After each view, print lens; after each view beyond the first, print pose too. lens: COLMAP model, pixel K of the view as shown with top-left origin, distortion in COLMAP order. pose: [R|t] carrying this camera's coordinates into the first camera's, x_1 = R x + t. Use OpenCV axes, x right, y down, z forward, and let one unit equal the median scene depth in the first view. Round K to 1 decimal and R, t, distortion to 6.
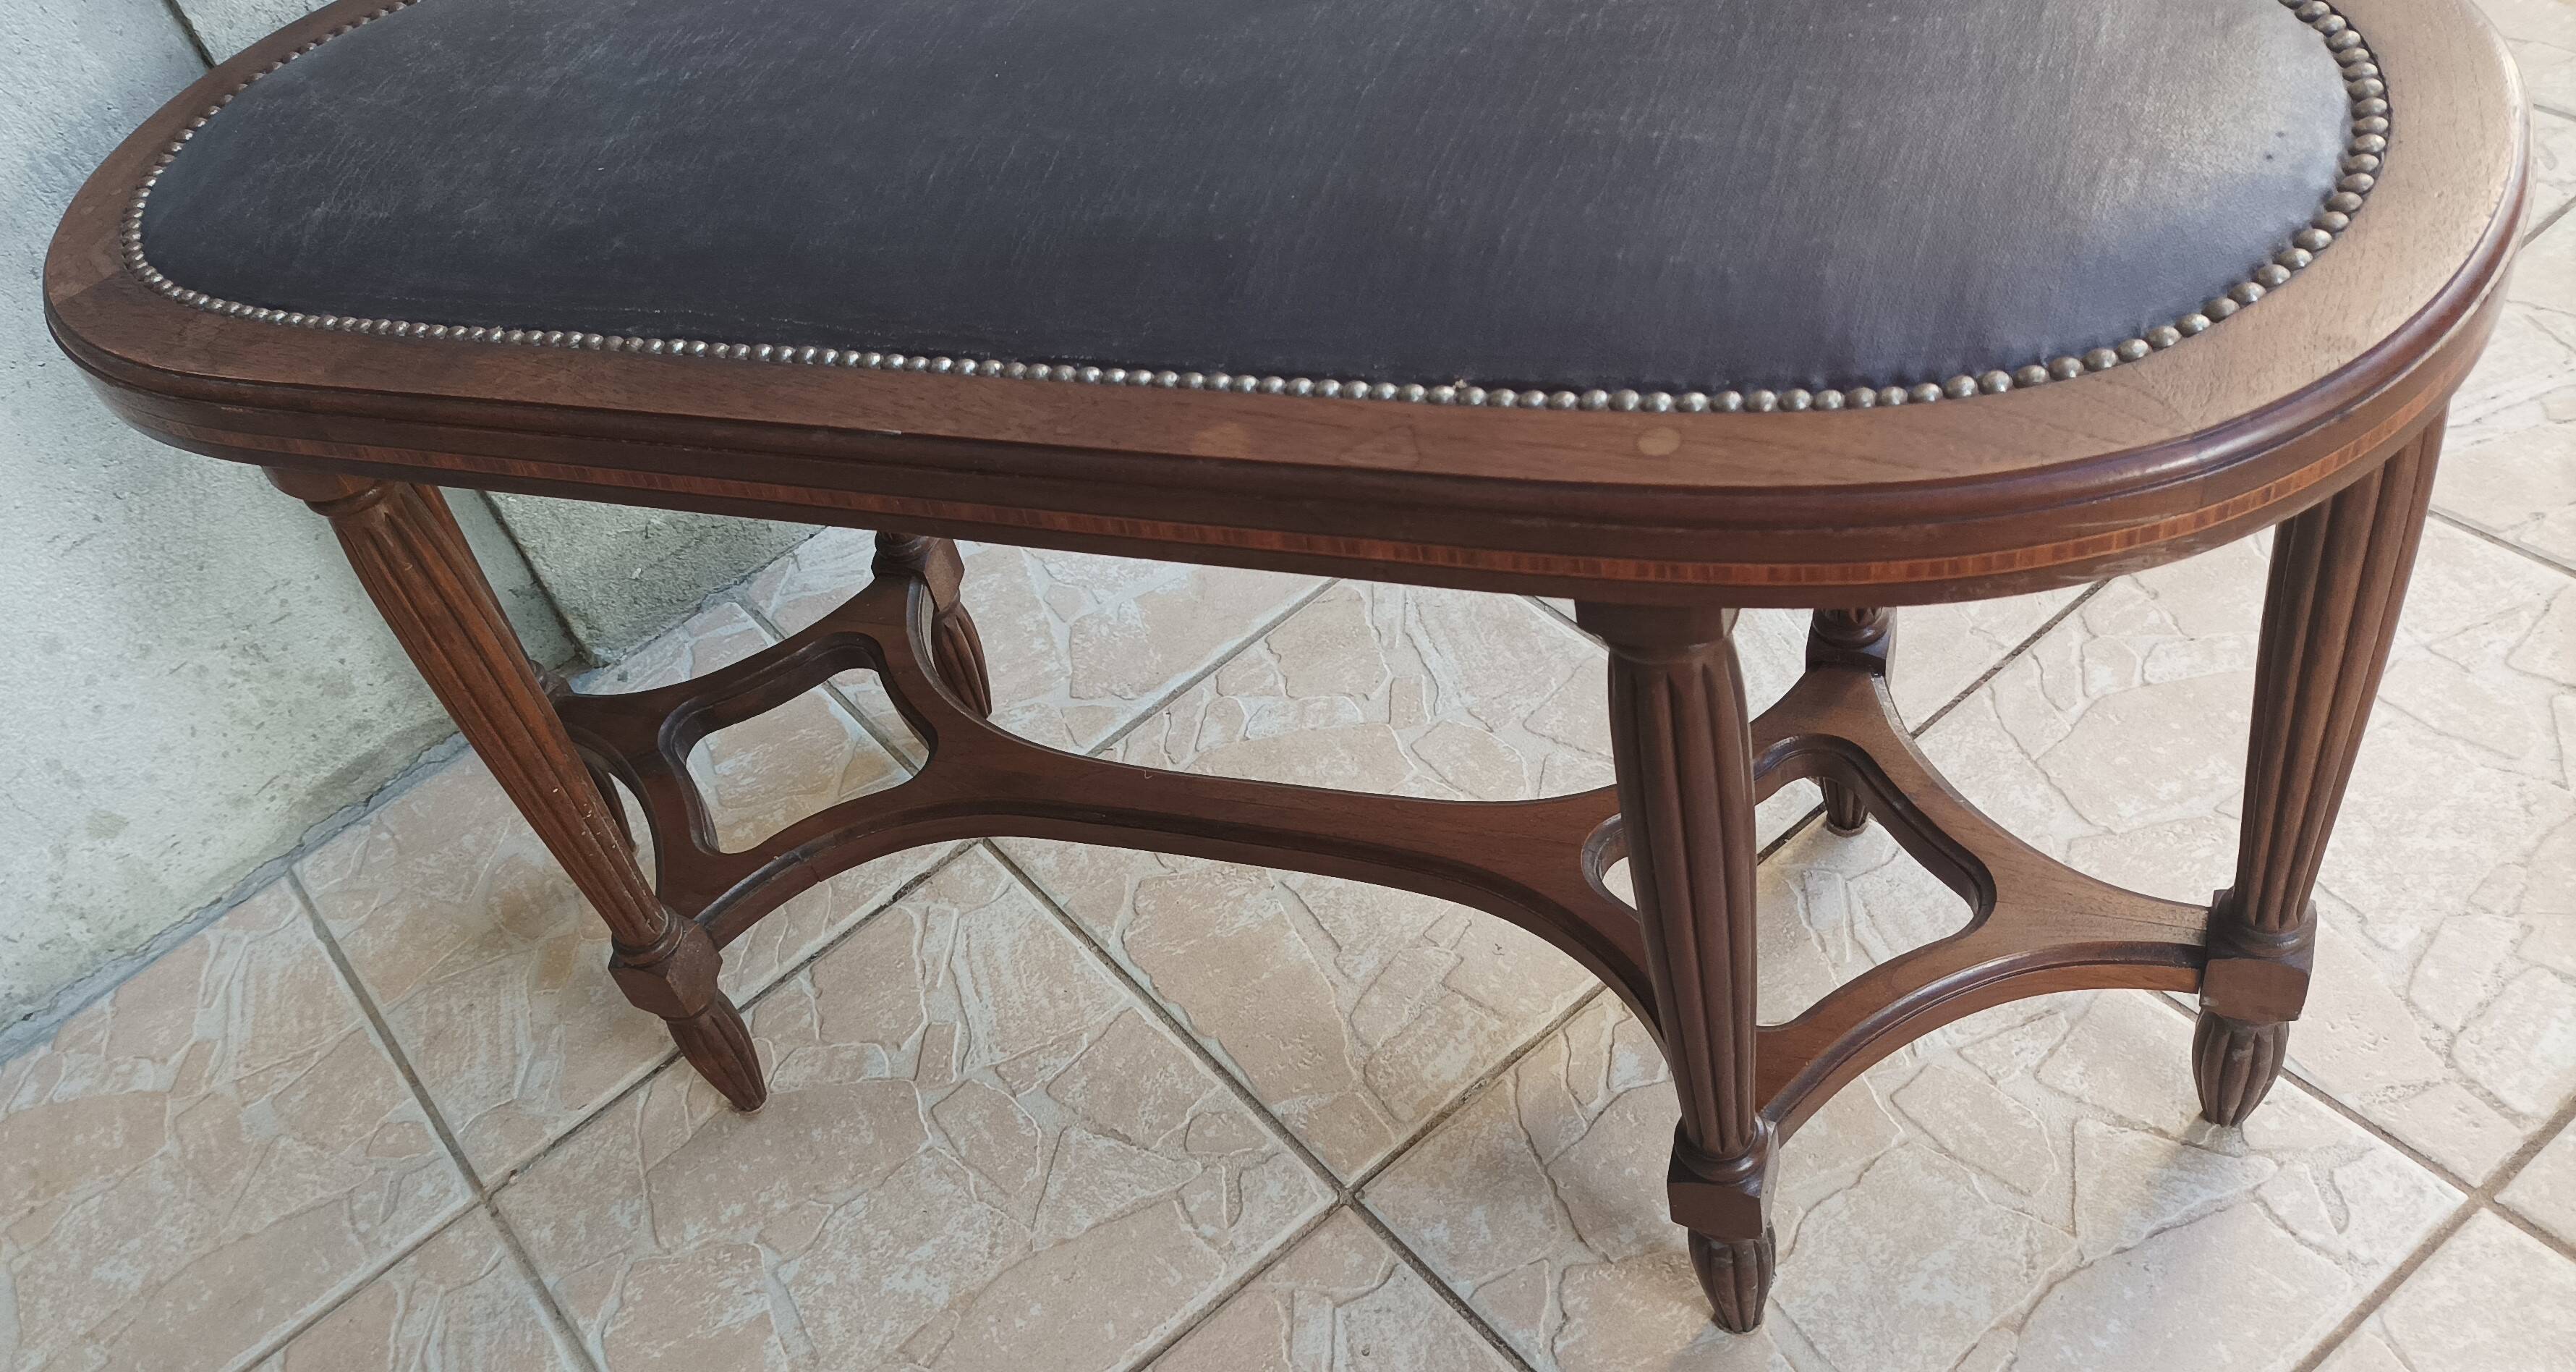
lens RADIAL K [[2151.5, 0, 1118.4], [0, 2151.5, 808.1], [0, 0, 1]] dist [0.029425, -0.021806]
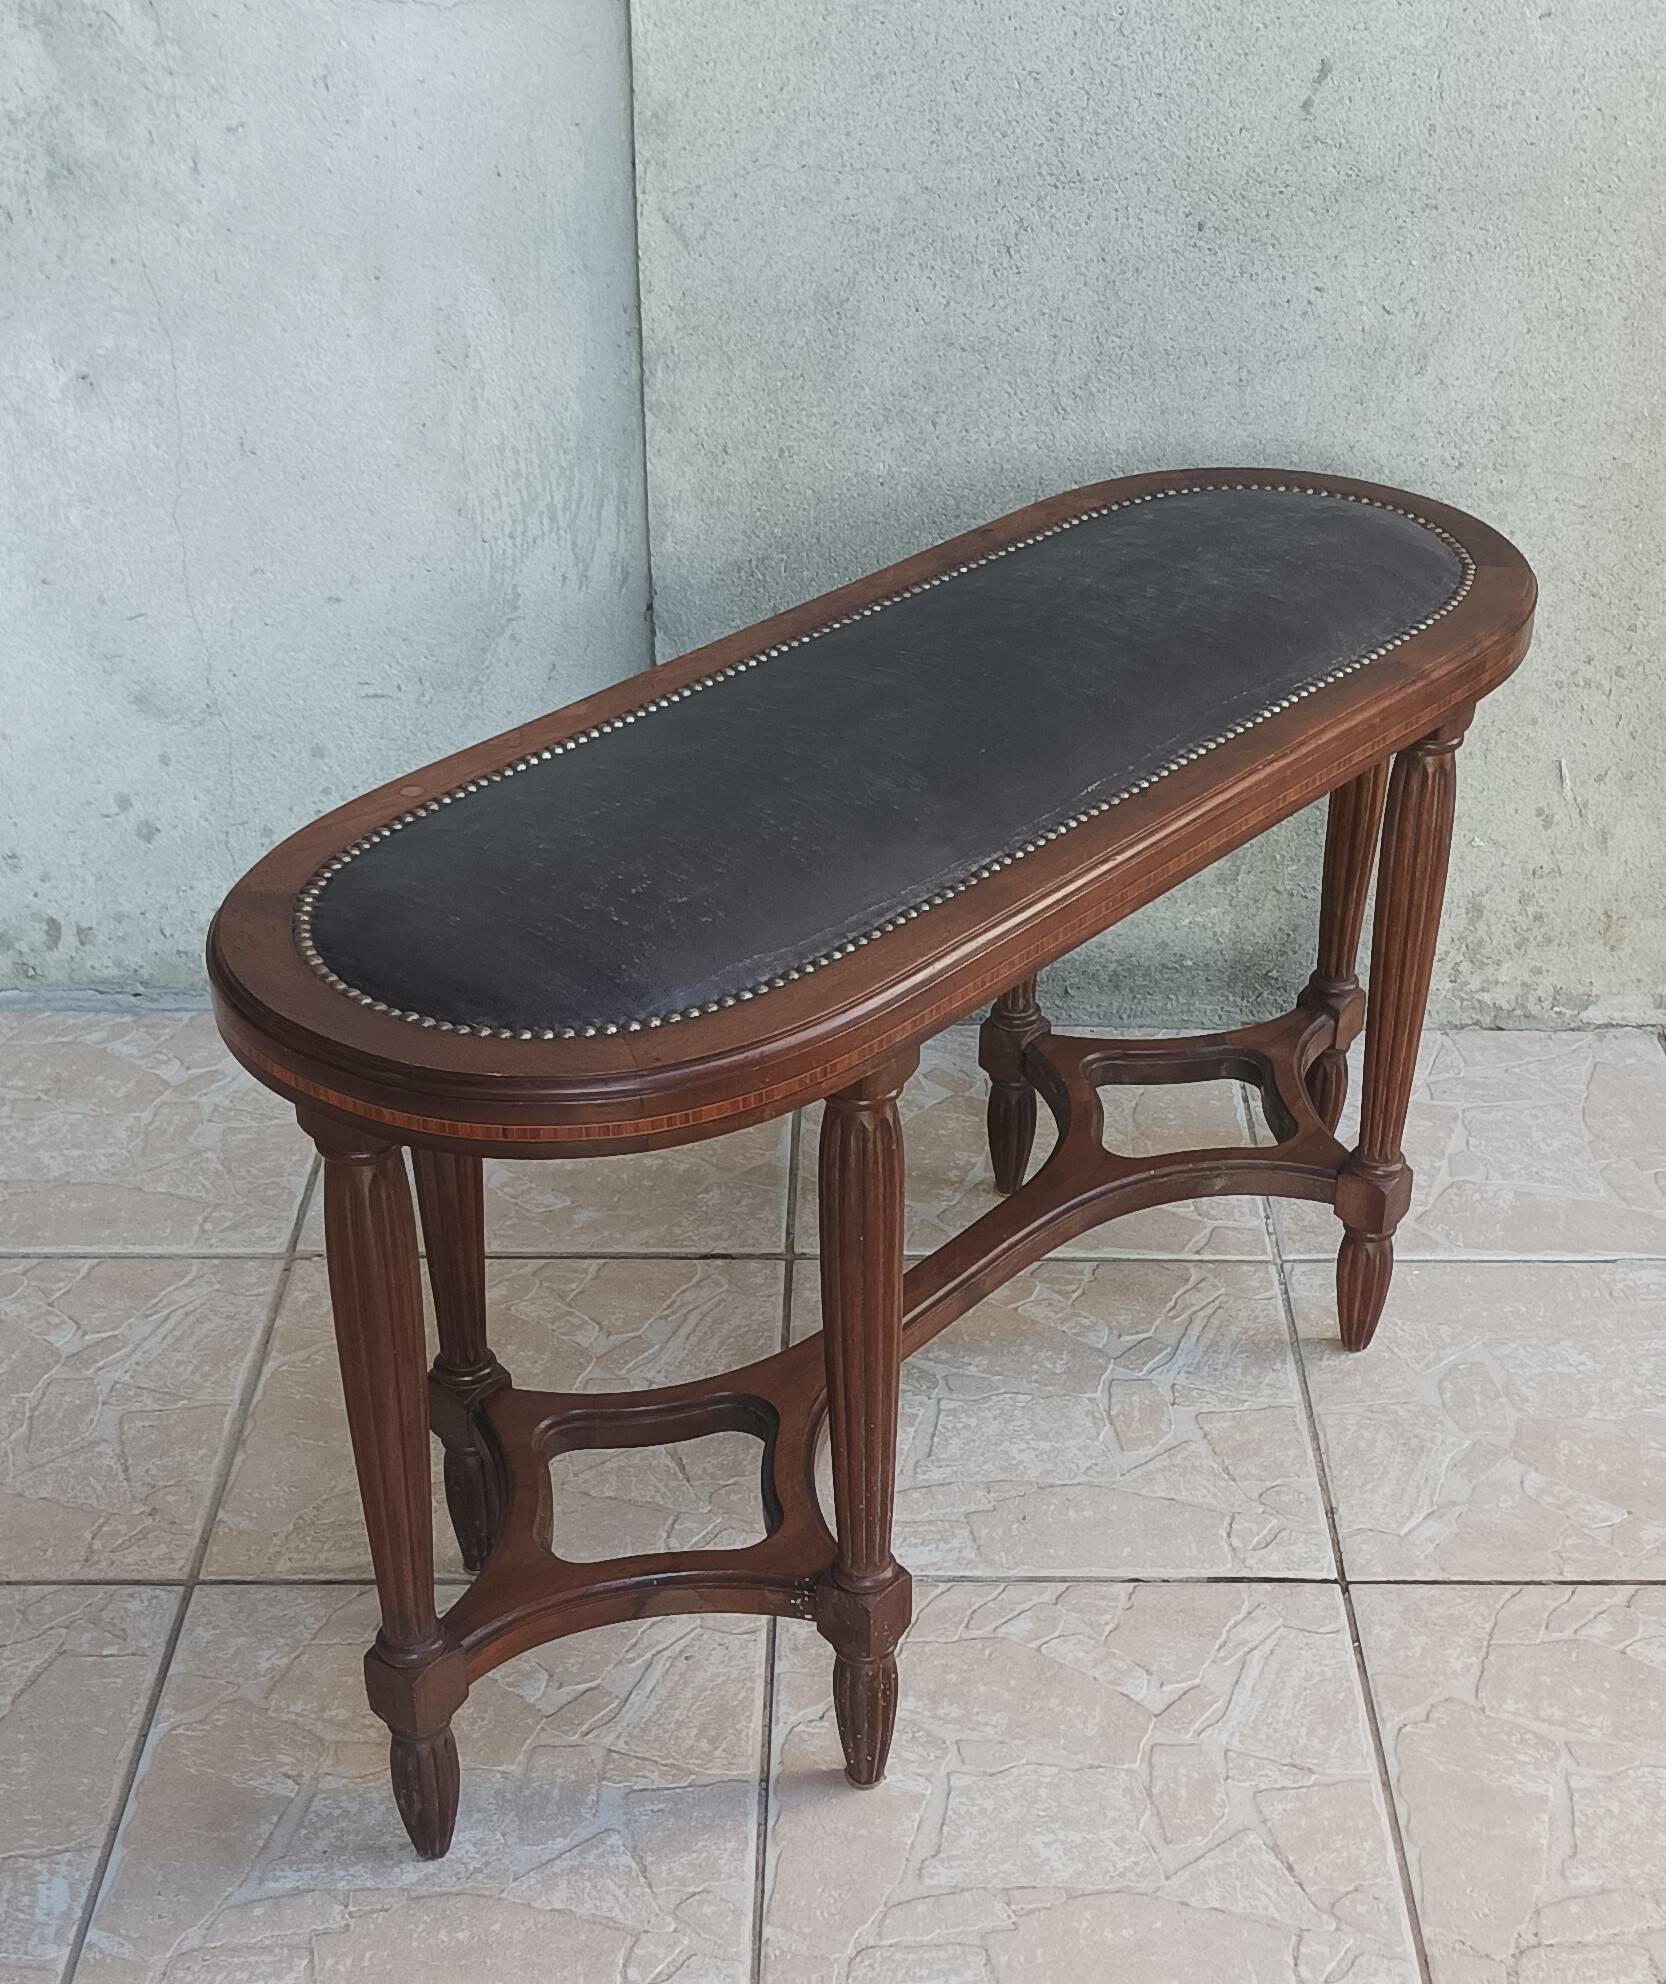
lens RADIAL K [[2974.2, 0, 987.5], [0, 2974.2, 1136.7], [0, 0, 1]] dist [0.040503, 0.000000]
pose [[0.792562, 0.520478, -0.317723, 0.559544], [-0.576113, 0.809878, -0.110416, 0.085317], [0.199848, 0.270556, 0.941733, -0.584530]]
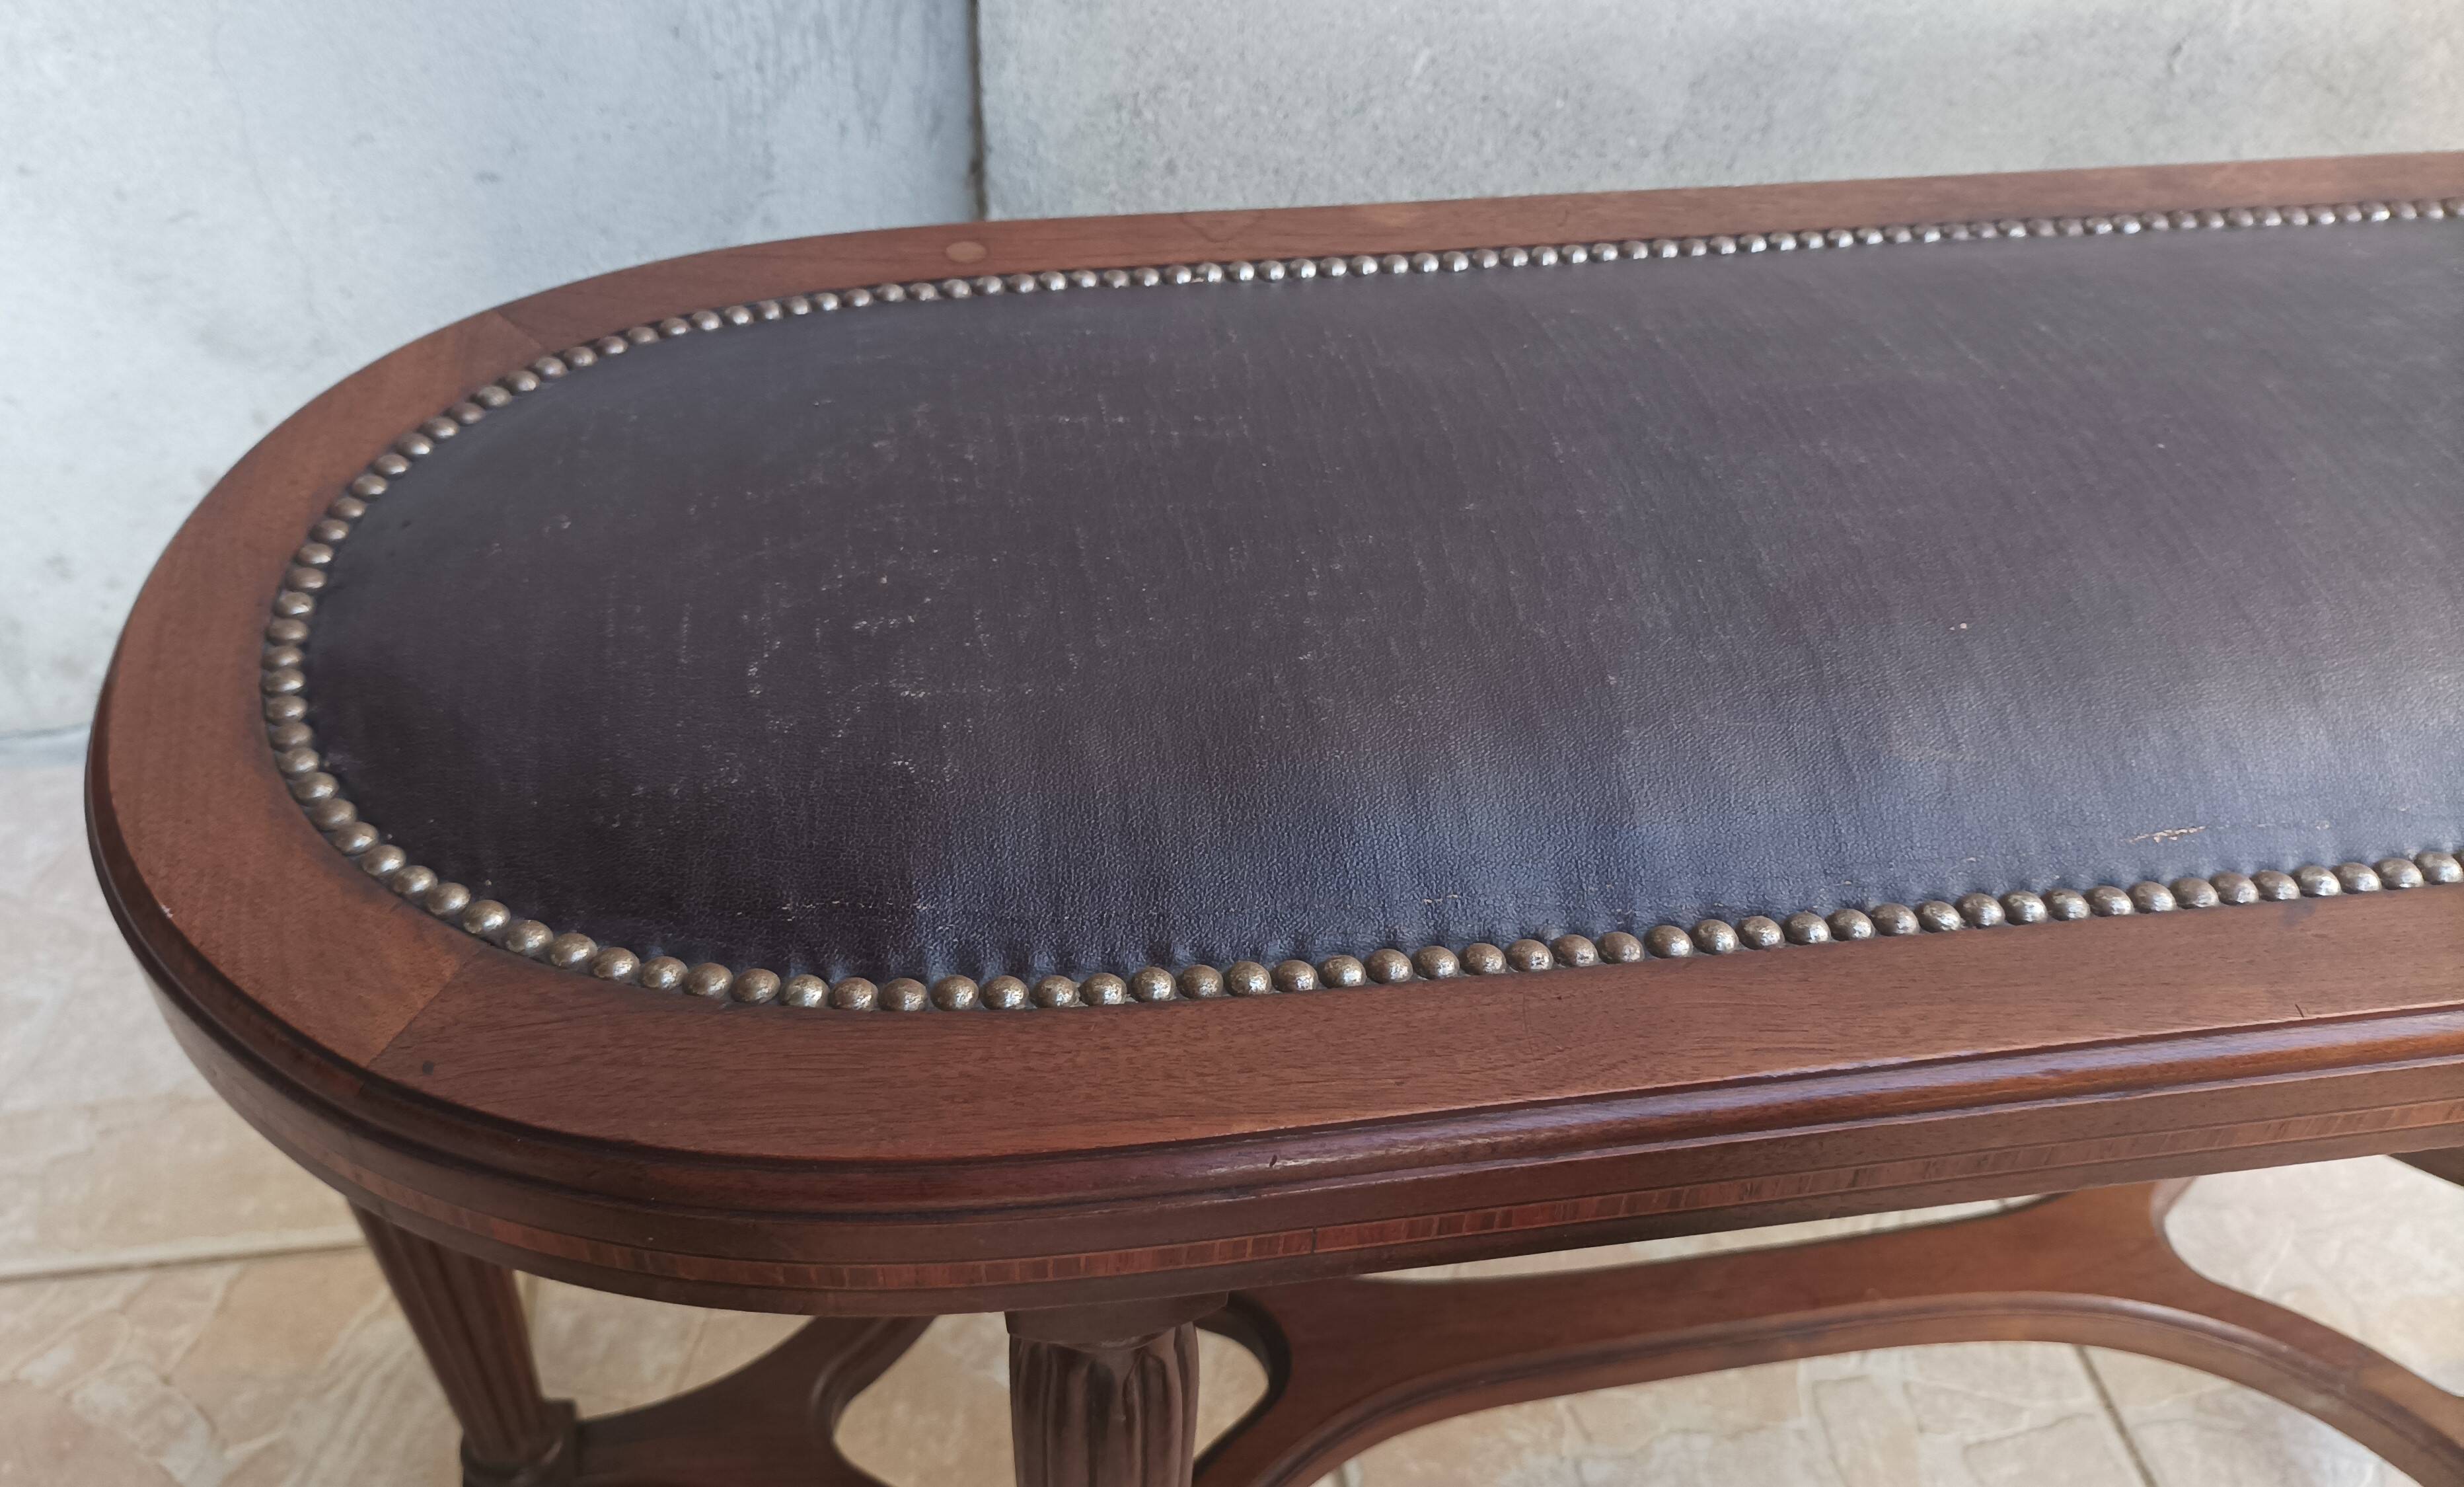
lens RADIAL K [[1962.0, 0, 1121.1], [0, 1962.0, 727.6], [0, 0, 1]] dist [0.009214, -0.009021]
pose [[0.841531, 0.518957, -0.150028, -0.094617], [-0.523823, 0.851788, 0.008180, -0.112719], [0.132037, 0.071705, 0.988648, 0.280416]]
